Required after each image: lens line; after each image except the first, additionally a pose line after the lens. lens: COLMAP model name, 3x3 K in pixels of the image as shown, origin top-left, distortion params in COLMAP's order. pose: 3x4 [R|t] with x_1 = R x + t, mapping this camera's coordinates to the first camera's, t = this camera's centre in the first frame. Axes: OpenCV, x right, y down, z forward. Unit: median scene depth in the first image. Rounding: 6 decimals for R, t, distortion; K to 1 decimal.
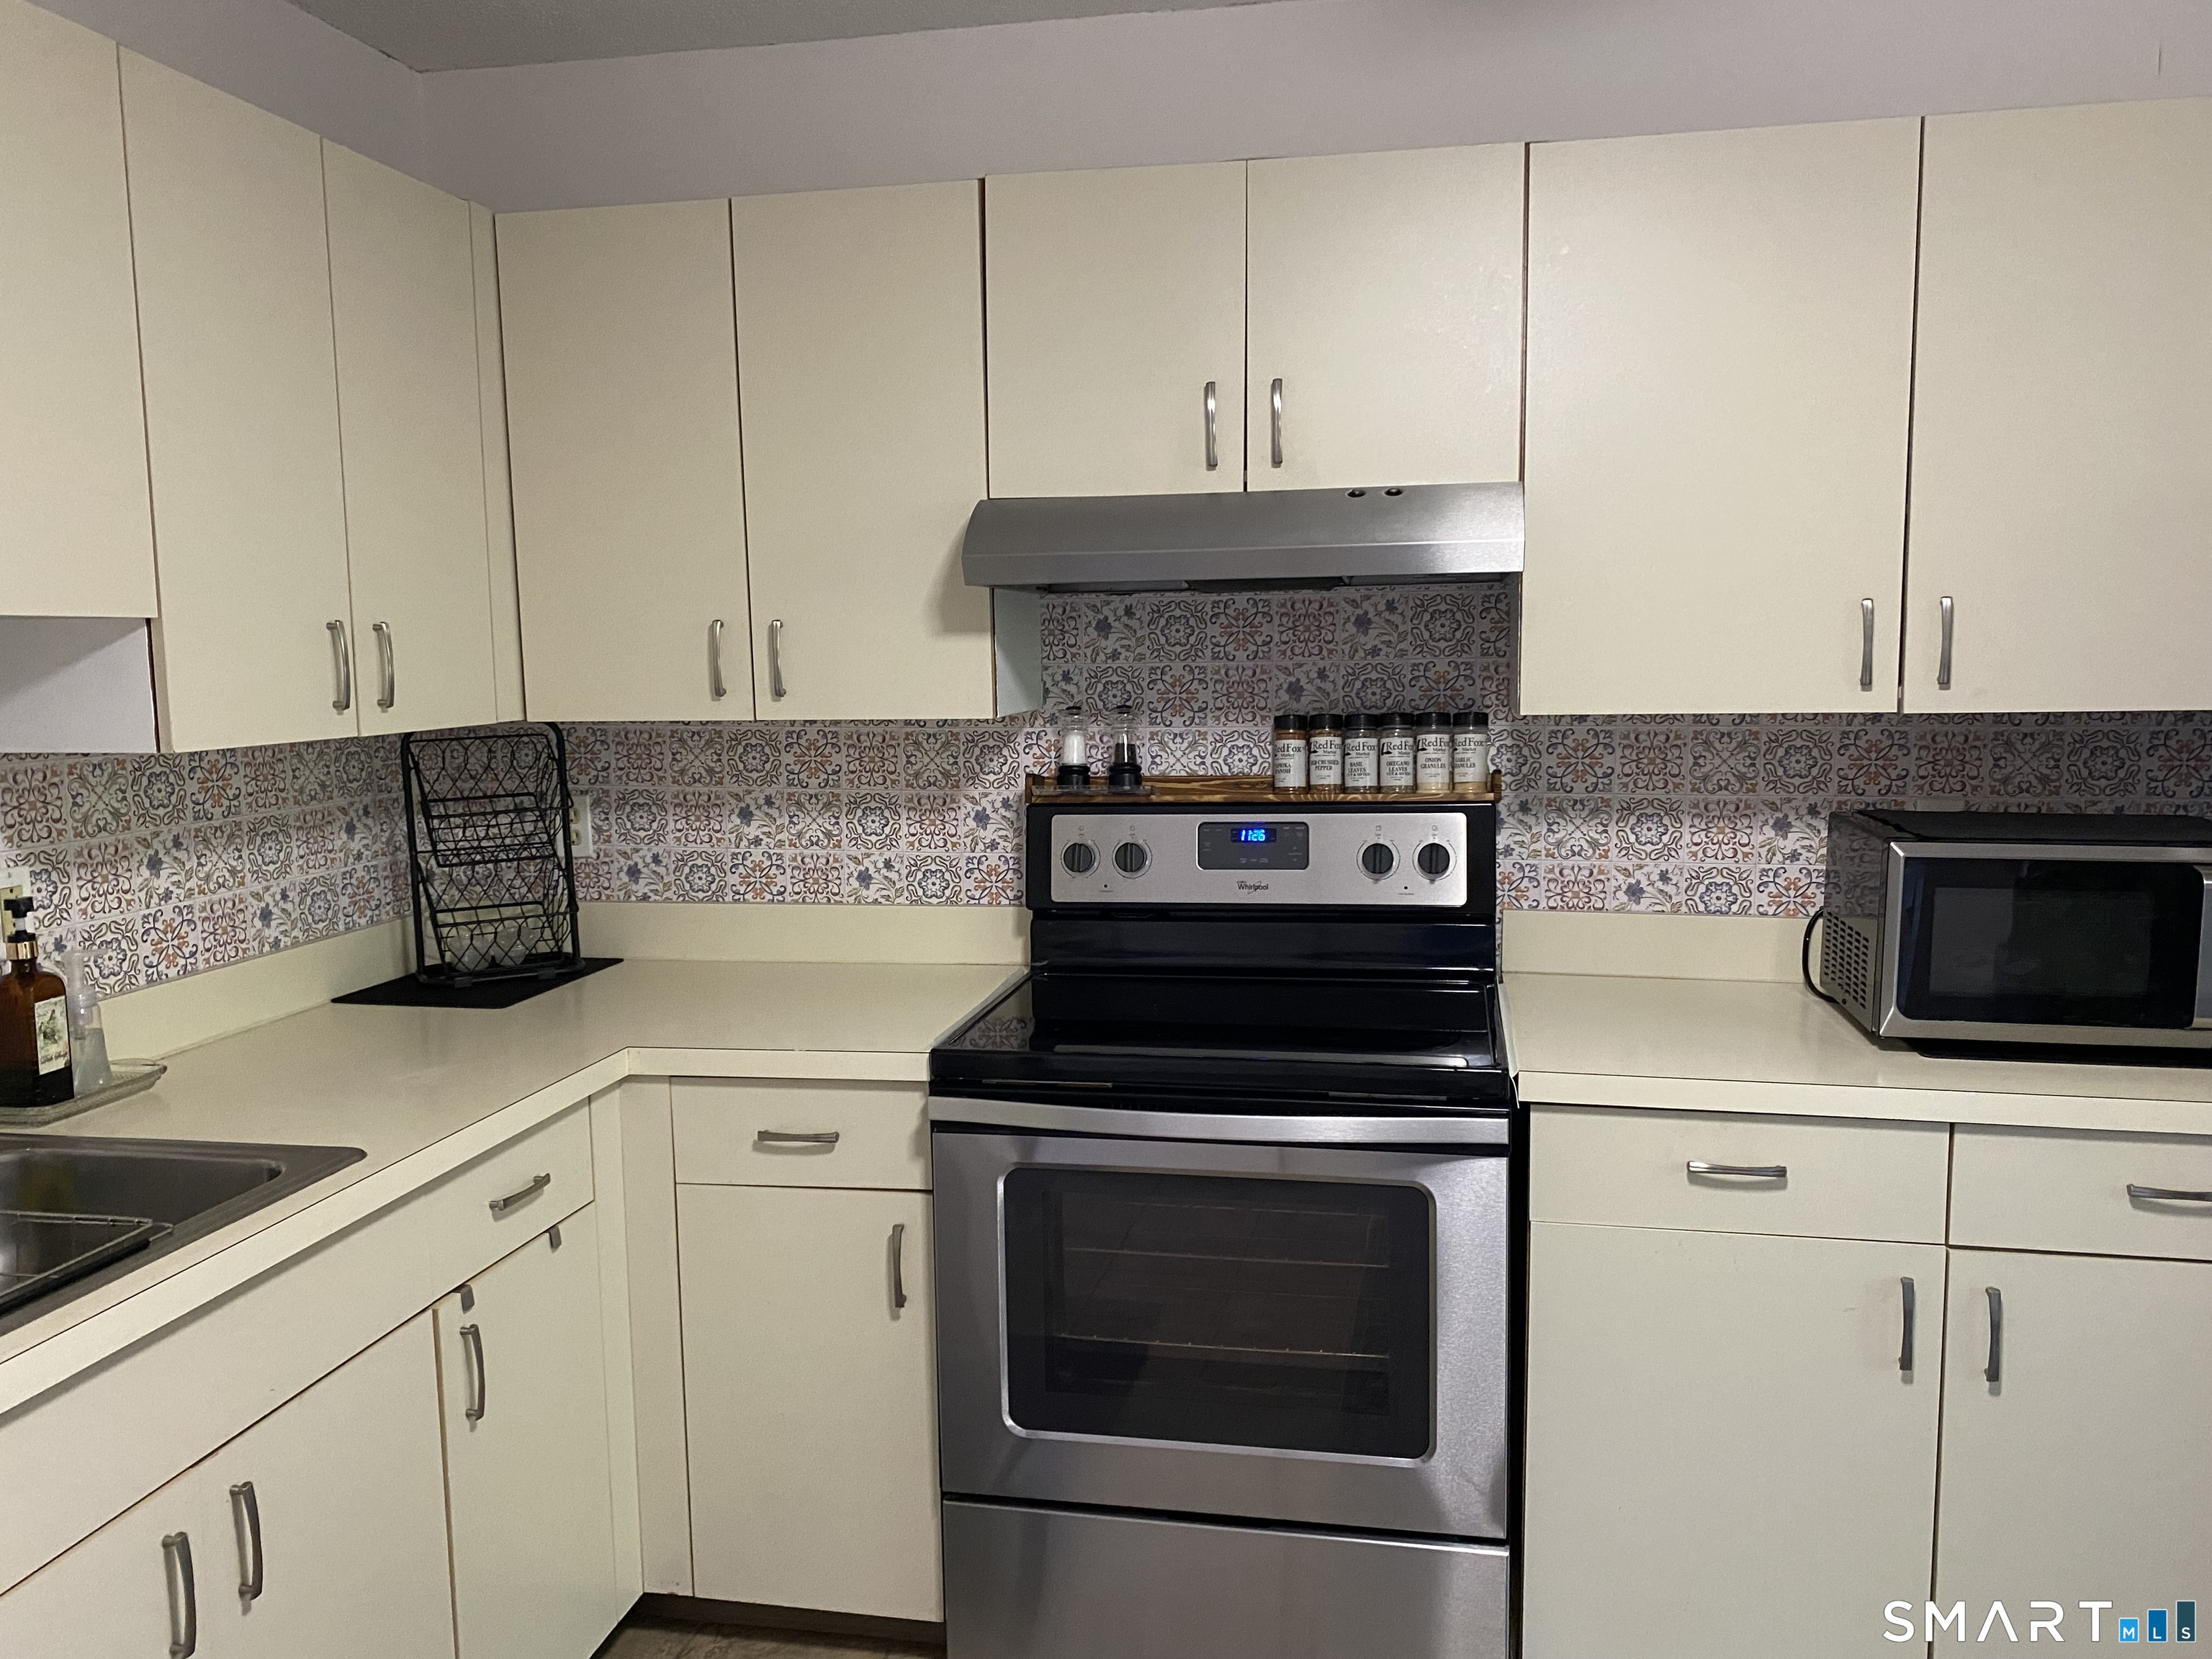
lens RADIAL K [[1666.4, 0, 1106.0], [0, 1666.4, 829.5], [0, 0, 1]] dist [0.049050, -0.052825]
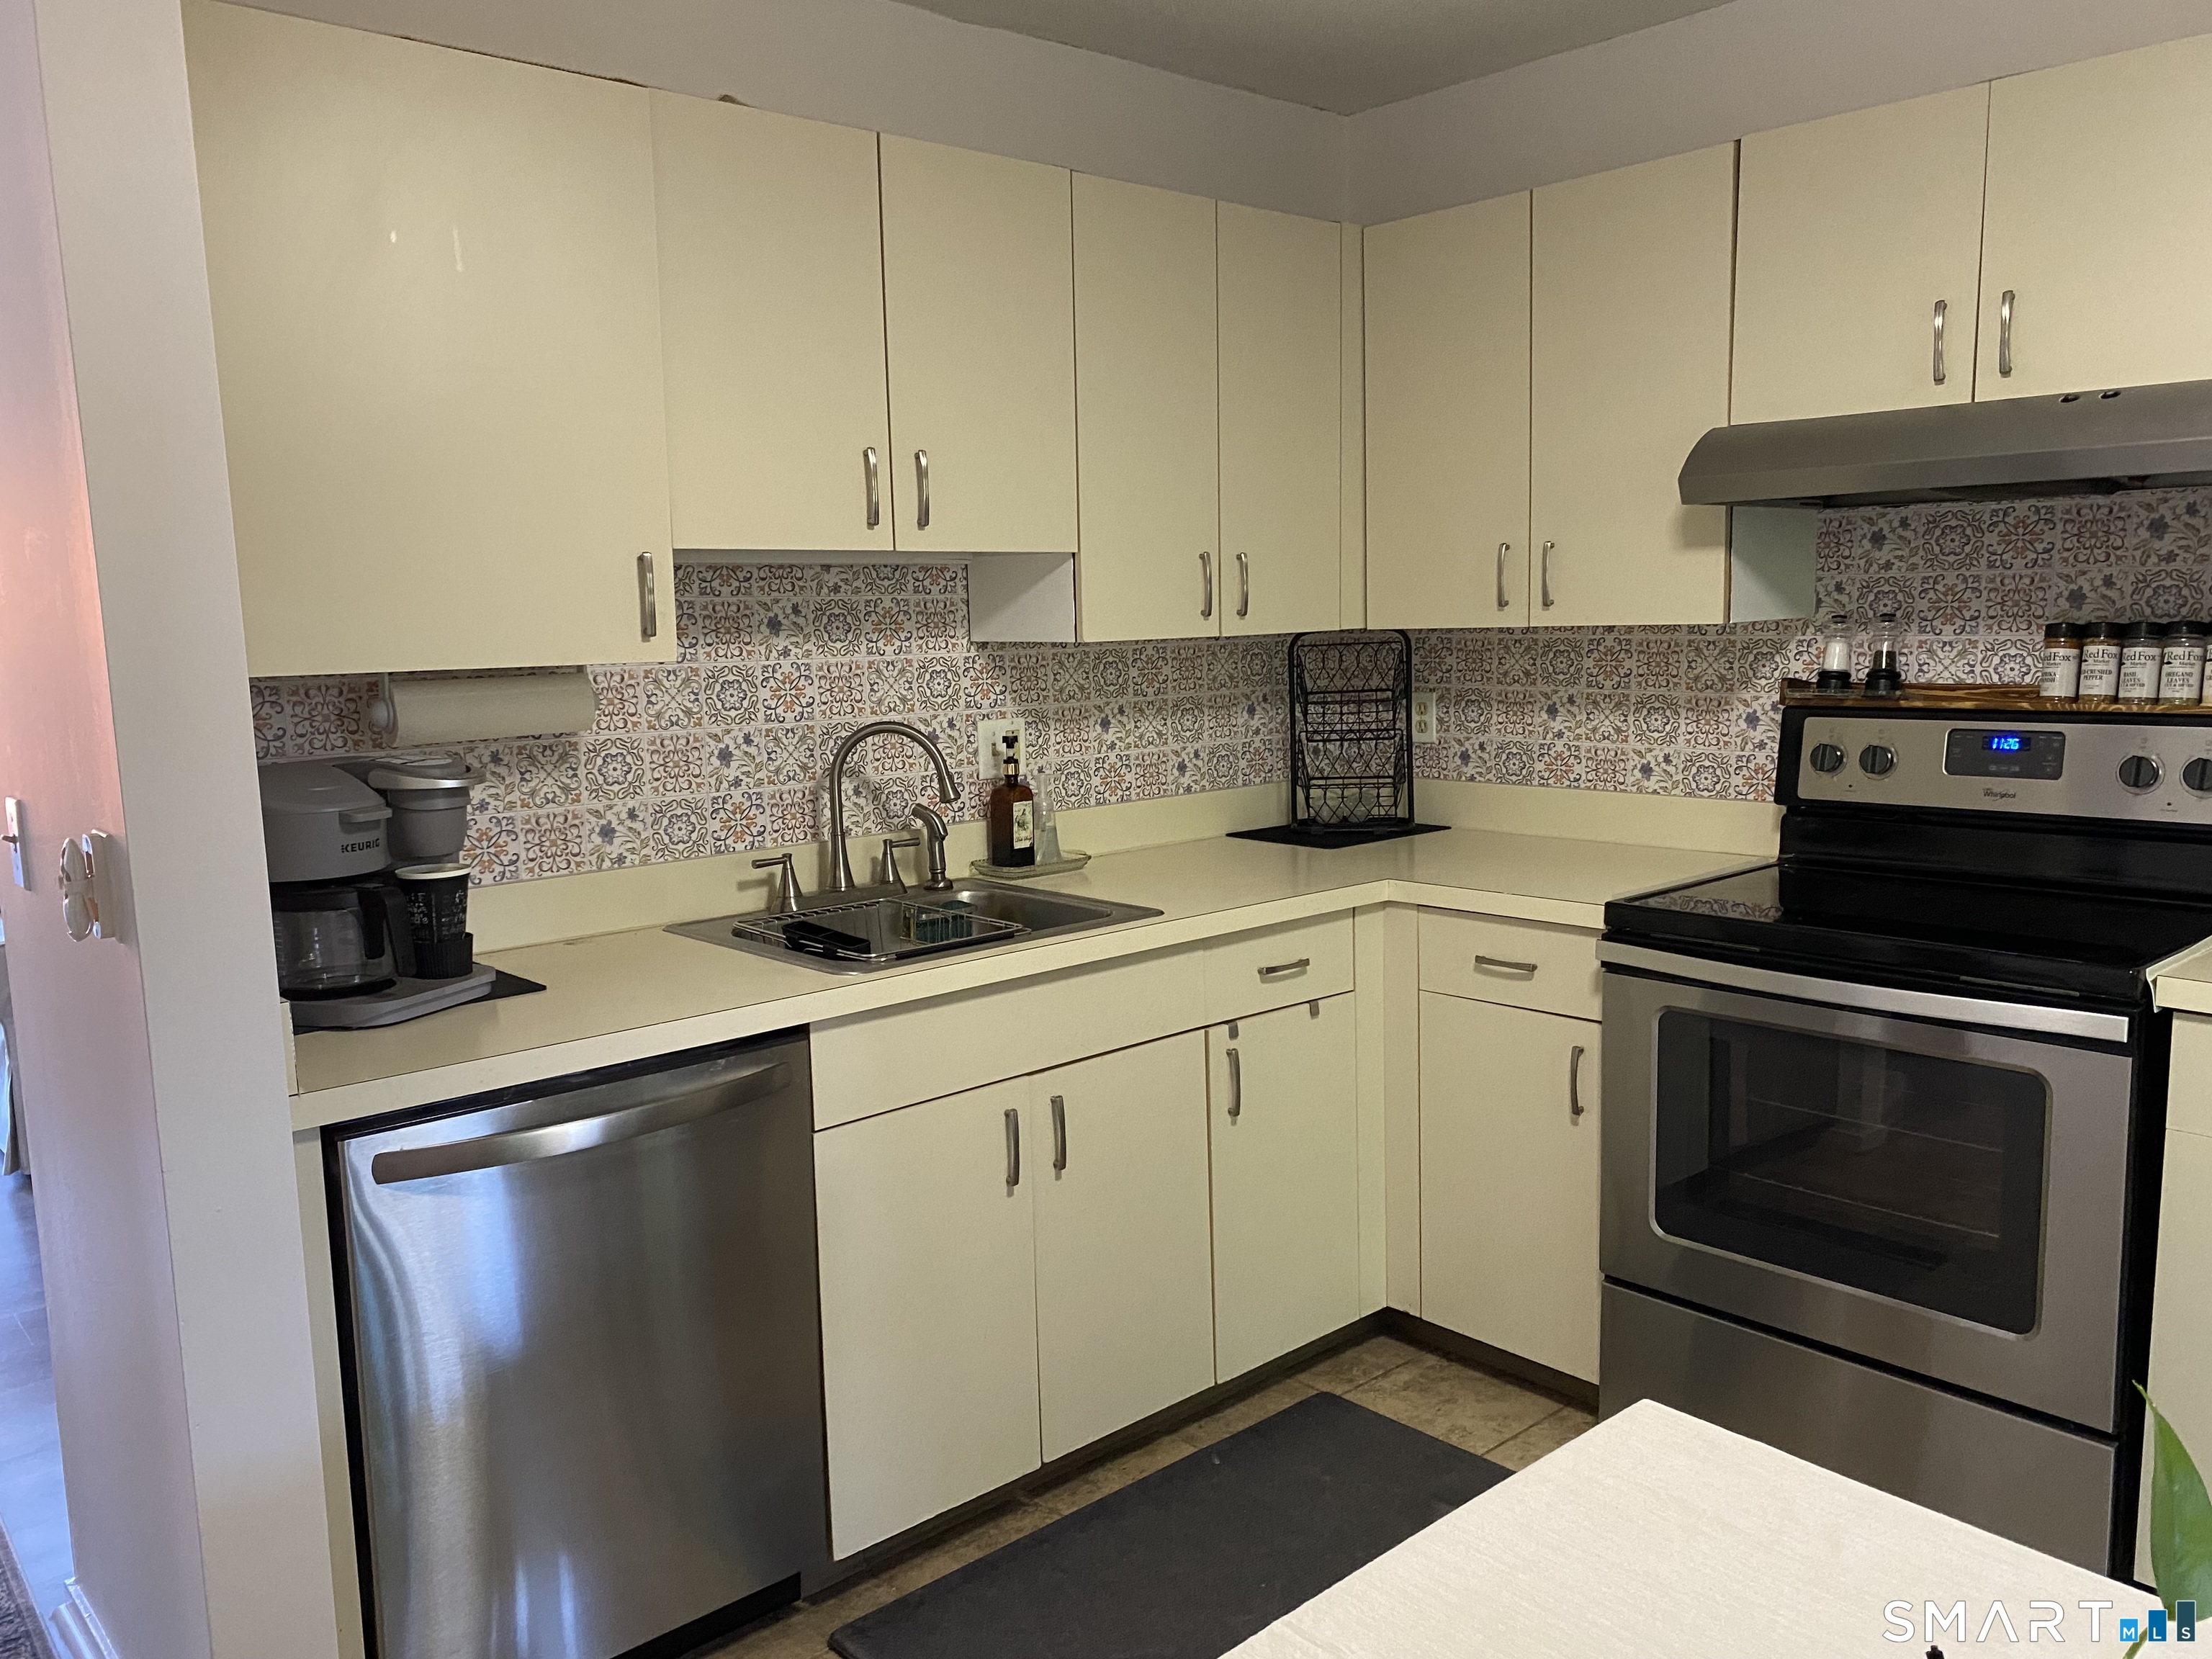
lens RADIAL K [[1682.4, 0, 1042.9], [0, 1682.4, 821.8], [0, 0, 1]] dist [0.033917, -0.075417]
pose [[0.777381, 0.073515, -0.624719, 0.272026], [-0.052285, 0.997262, 0.052292, 0.027542], [0.626853, -0.007987, 0.779097, -0.152614]]
